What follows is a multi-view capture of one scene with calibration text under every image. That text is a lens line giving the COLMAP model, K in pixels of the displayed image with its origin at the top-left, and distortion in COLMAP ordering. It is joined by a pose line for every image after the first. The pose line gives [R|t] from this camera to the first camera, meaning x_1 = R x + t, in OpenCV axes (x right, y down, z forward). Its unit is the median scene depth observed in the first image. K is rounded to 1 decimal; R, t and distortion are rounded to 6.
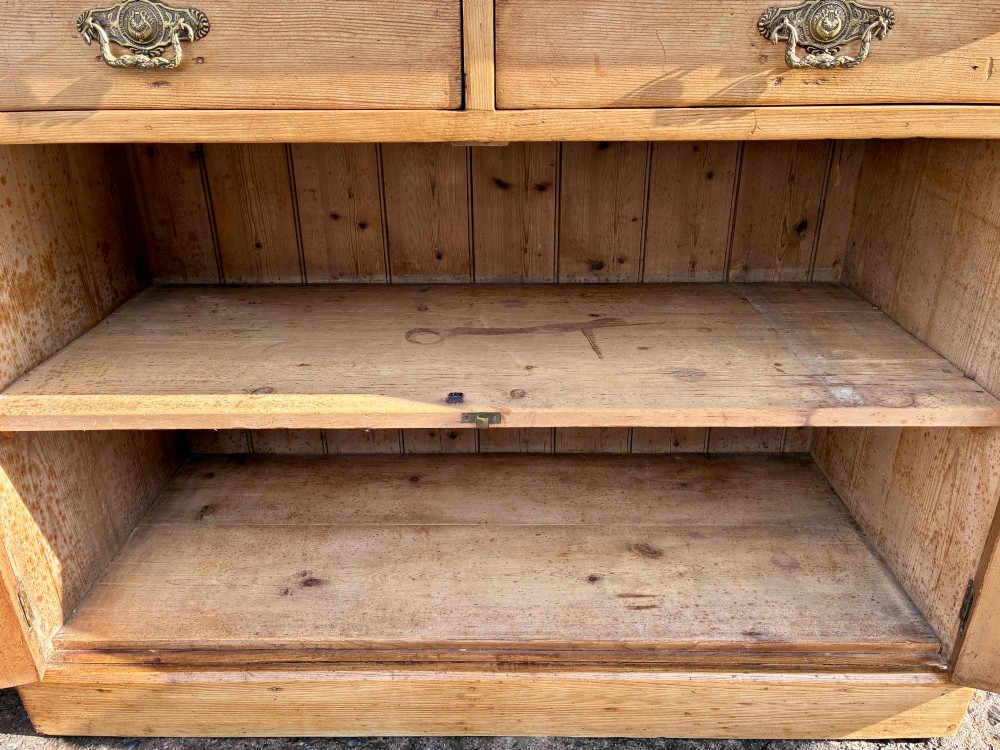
lens RADIAL K [[760.6, 0, 499.1], [0, 760.6, 372.2], [0, 0, 1]] dist [0.040263, -0.046888]
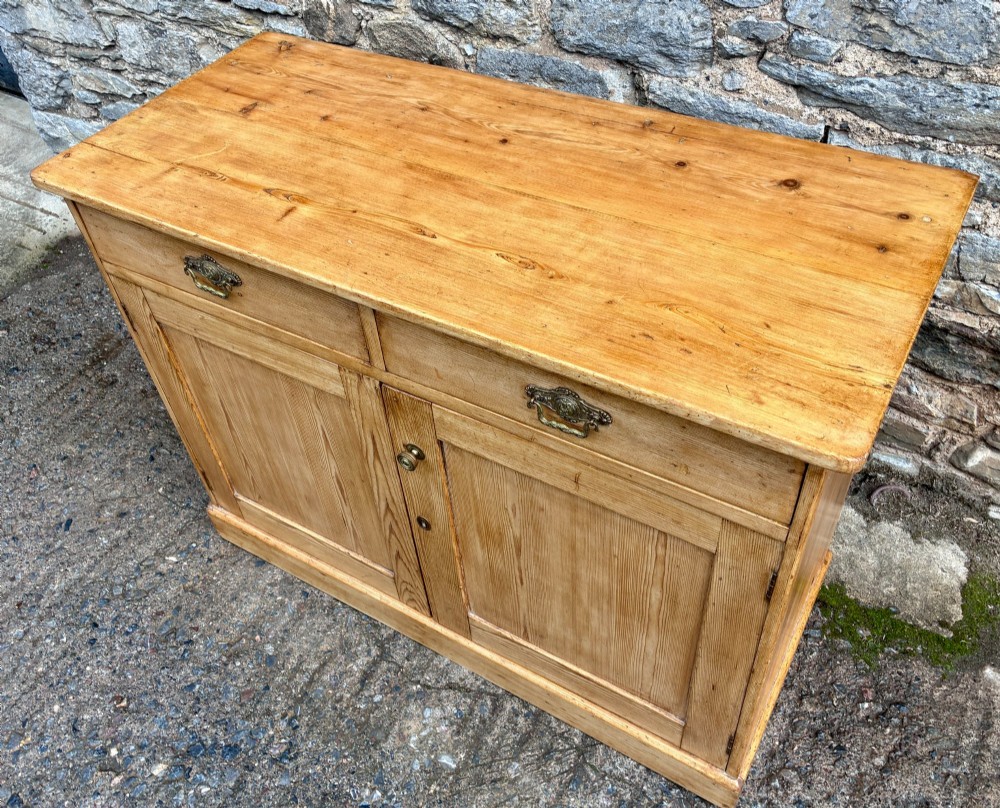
lens RADIAL K [[883.5, 0, 483.0], [0, 883.5, 393.3], [0, 0, 1]] dist [0.035855, -0.037535]
pose [[0.856180, 0.322306, -0.403824, 0.618679], [-0.147911, 0.901765, 0.406131, -0.729540], [0.495053, -0.287991, 0.819746, -0.257956]]
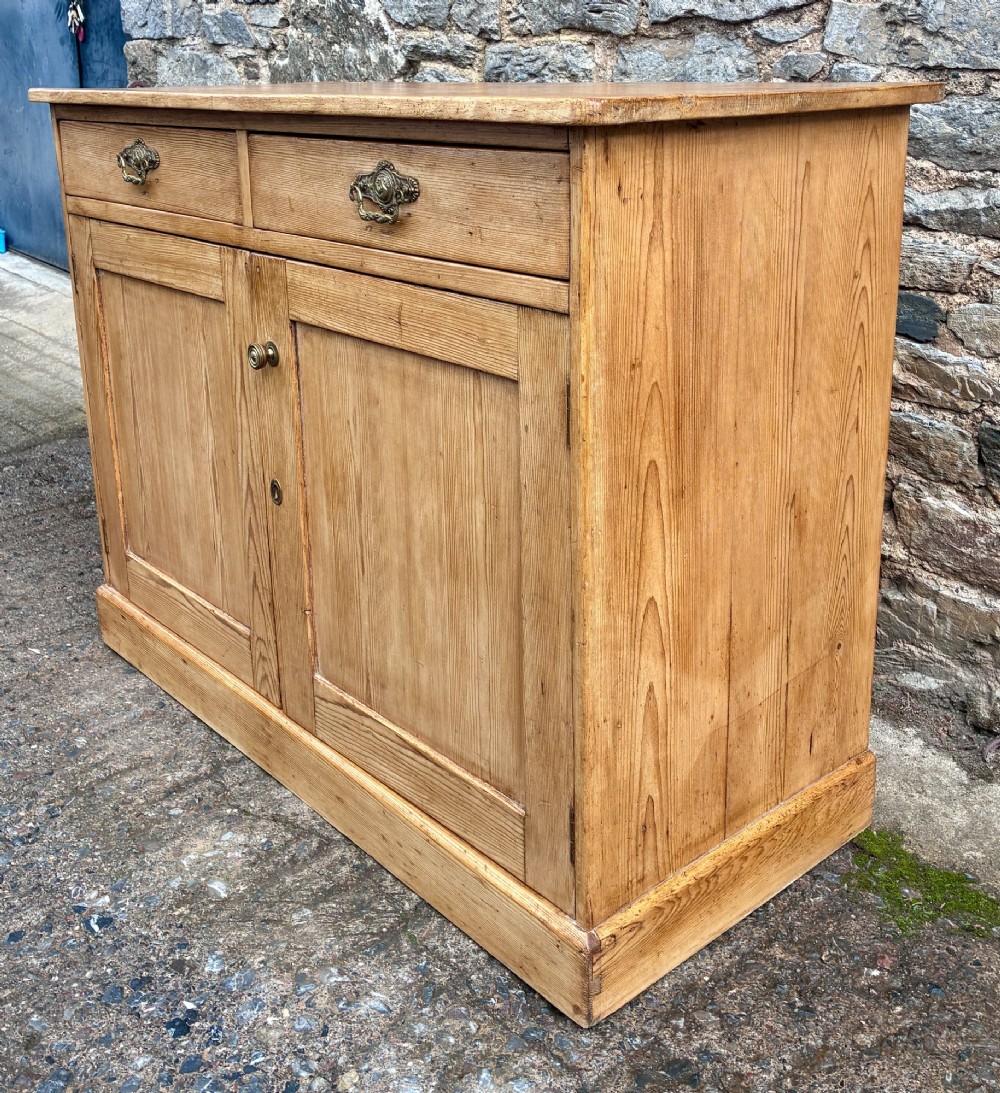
lens RADIAL K [[1222.1, 0, 518.5], [0, 1222.1, 396.2], [0, 0, 1]] dist [0.017225, 0.000000]
pose [[0.671134, 0.192728, -0.715846, 1.340887], [-0.299375, 0.953837, -0.023874, -0.101349], [0.678199, 0.230329, 0.697850, -0.094962]]
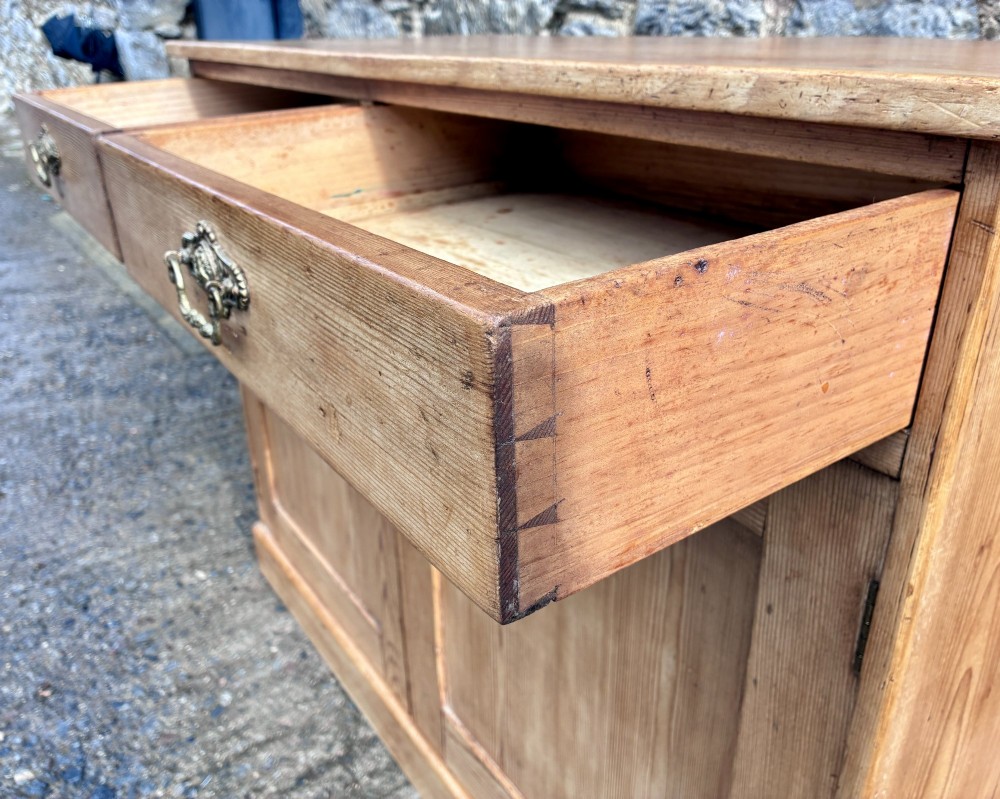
lens RADIAL K [[822.5, 0, 499.0], [0, 822.5, 391.4], [0, 0, 1]] dist [0.047251, -0.063808]
pose [[0.574929, 0.333839, -0.746999, 0.741645], [-0.331670, 0.929692, 0.160215, -0.255095], [0.747965, 0.155645, 0.645231, 0.269266]]
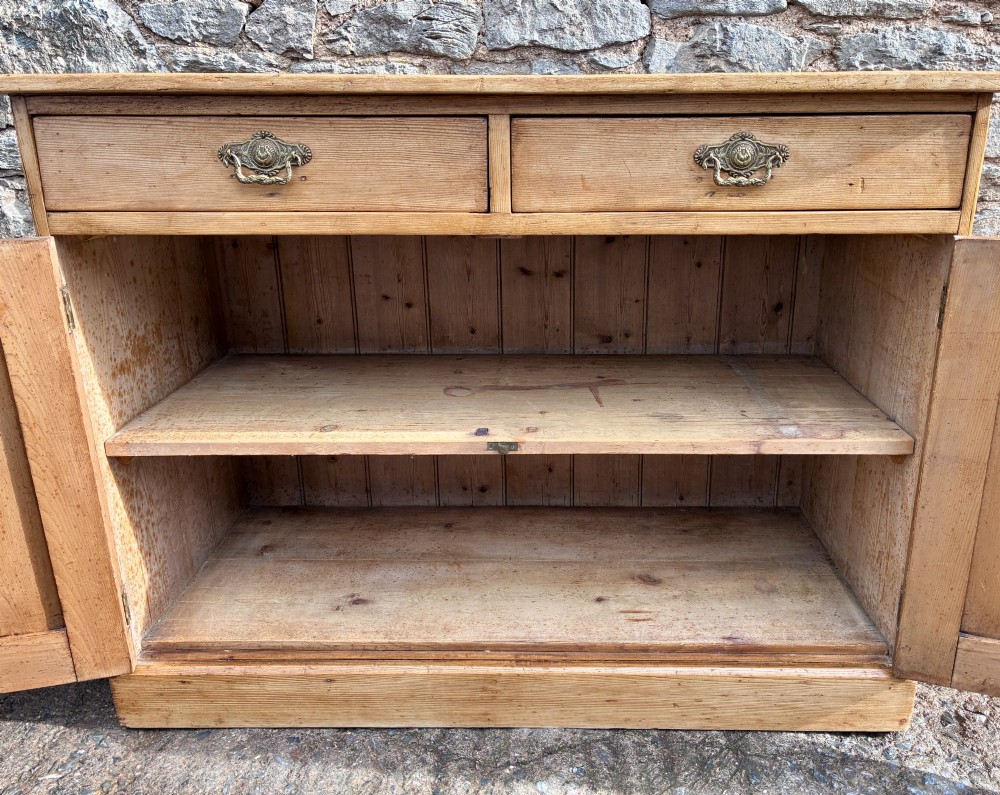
lens RADIAL K [[822.5, 0, 542.8], [0, 822.5, 387.7], [0, 0, 1]] dist [0.047251, -0.063808]
pose [[0.999991, 0.003683, 0.002258, 0.034428], [-0.003396, 0.993231, -0.116103, 0.104354], [-0.002671, 0.116094, 0.993235, -0.322654]]
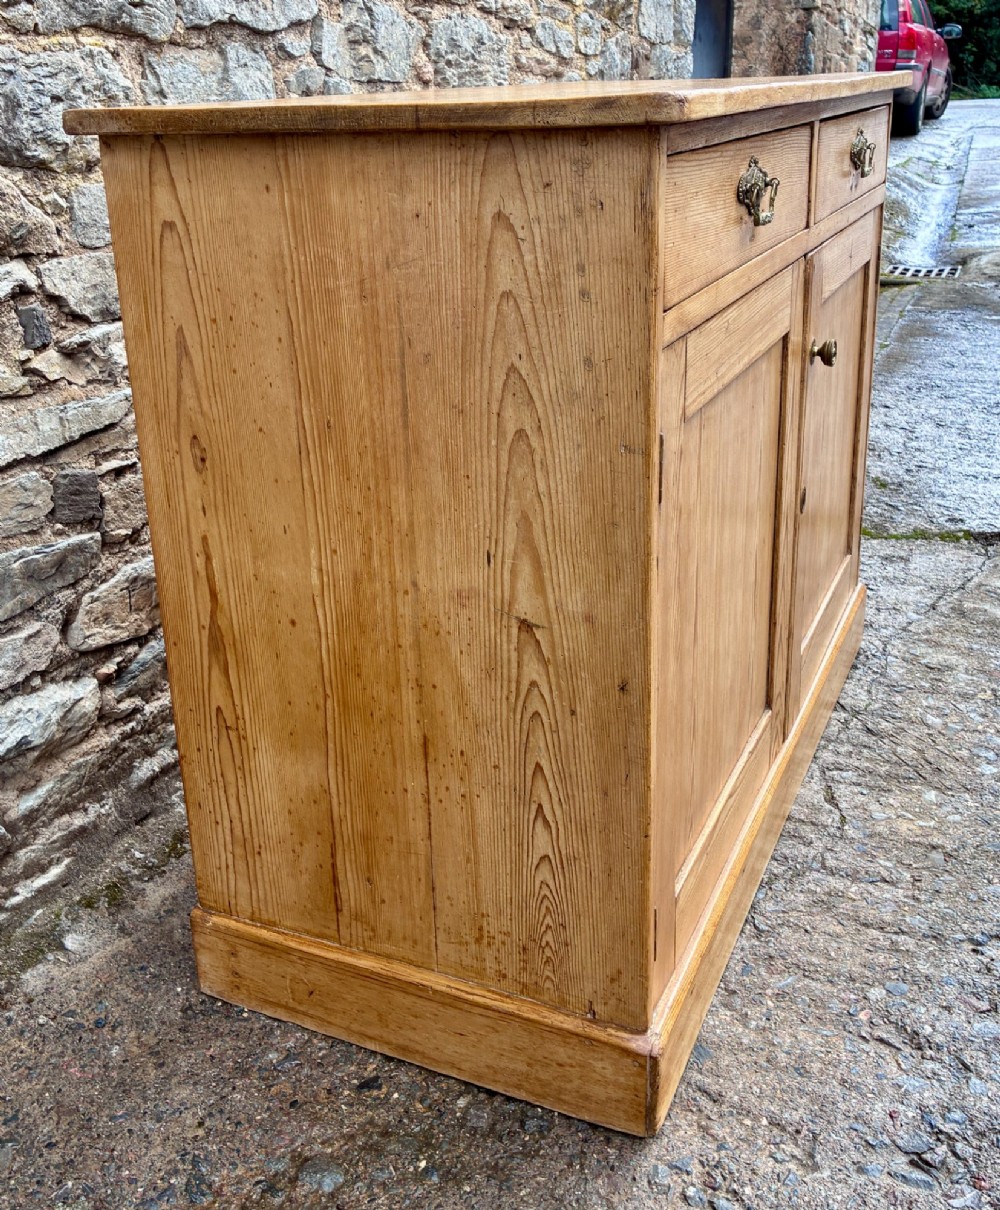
lens RADIAL K [[1259.3, 0, 472.5], [0, 1259.3, 510.2], [0, 0, 1]] dist [0.025941, 0.000000]
pose [[0.416072, -0.302166, 0.857660, -1.533355], [0.405675, 0.905795, 0.122321, -0.279506], [-0.813825, 0.297037, 0.499457, 0.376422]]
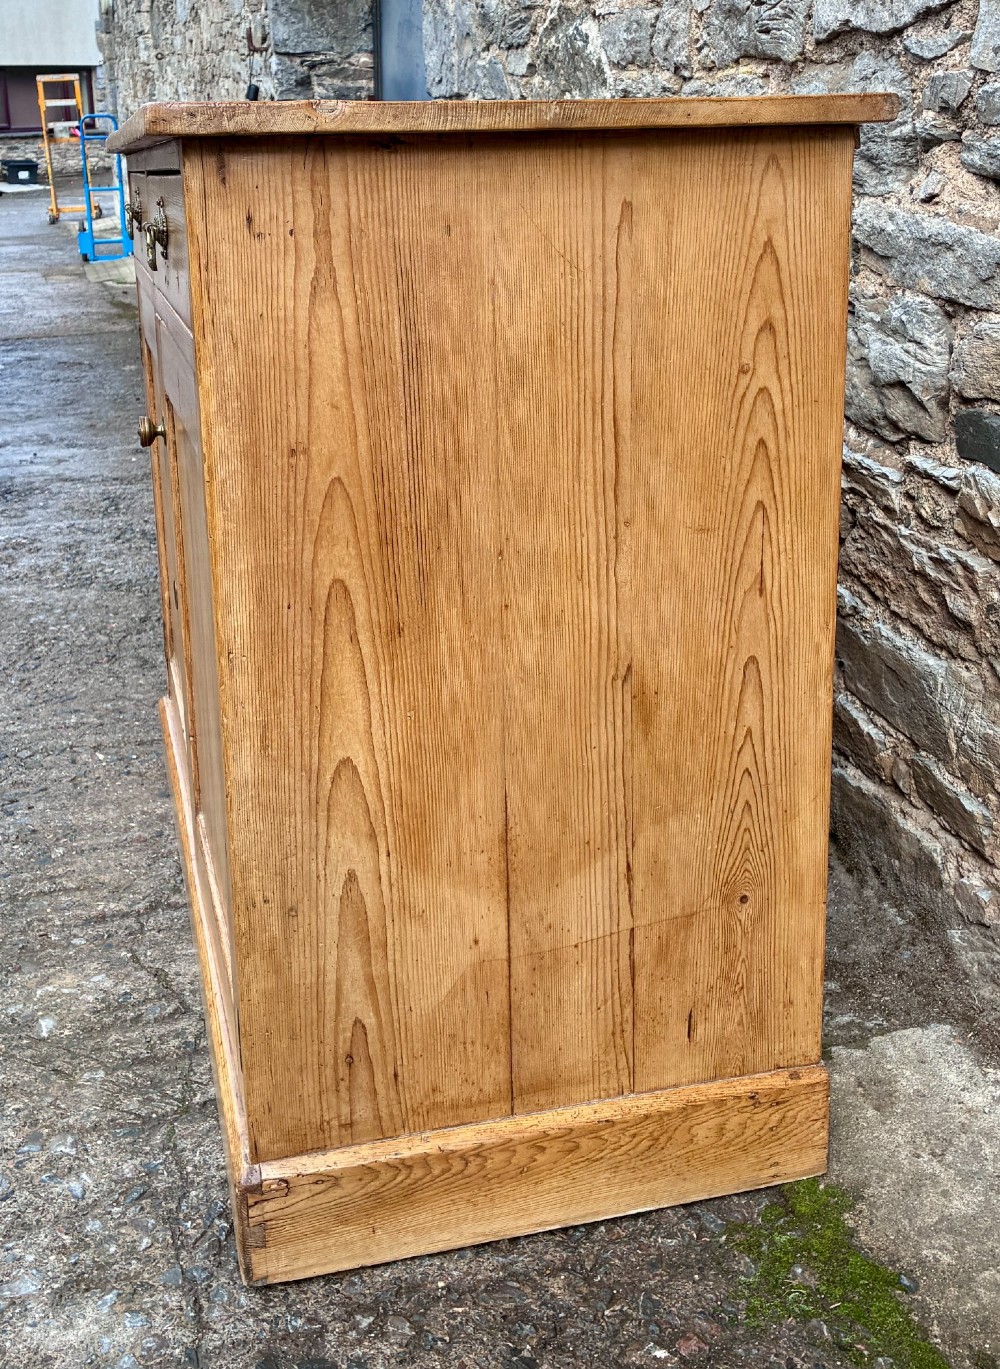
lens RADIAL K [[1525.6, 0, 490.1], [0, 1525.6, 553.4], [0, 0, 1]] dist [0.018731, 0.000000]
pose [[0.265598, 0.239868, -0.933767, 1.694812], [-0.384230, 0.914645, 0.125667, -0.318217], [0.884209, 0.325404, 0.335093, 0.553879]]
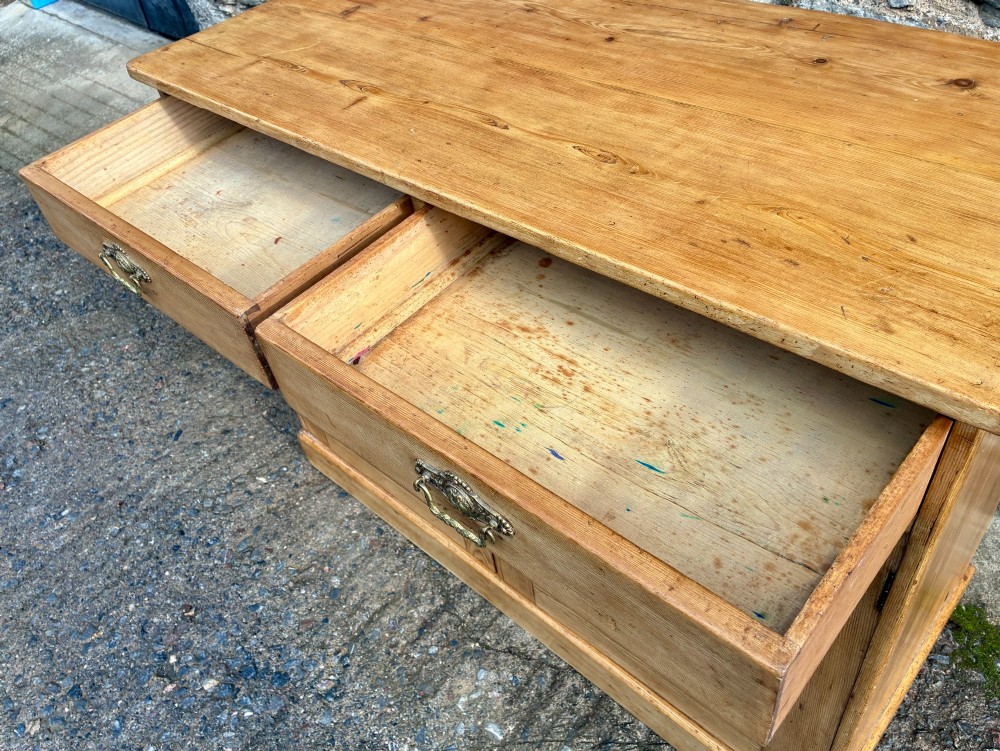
lens RADIAL K [[806.5, 0, 477.7], [0, 806.5, 361.9], [0, 0, 1]] dist [0.020738, -0.018175]
pose [[0.728711, 0.394913, -0.559486, 0.620194], [-0.160555, 0.892730, 0.421016, -0.575934], [0.665735, -0.216971, 0.713948, -0.007341]]
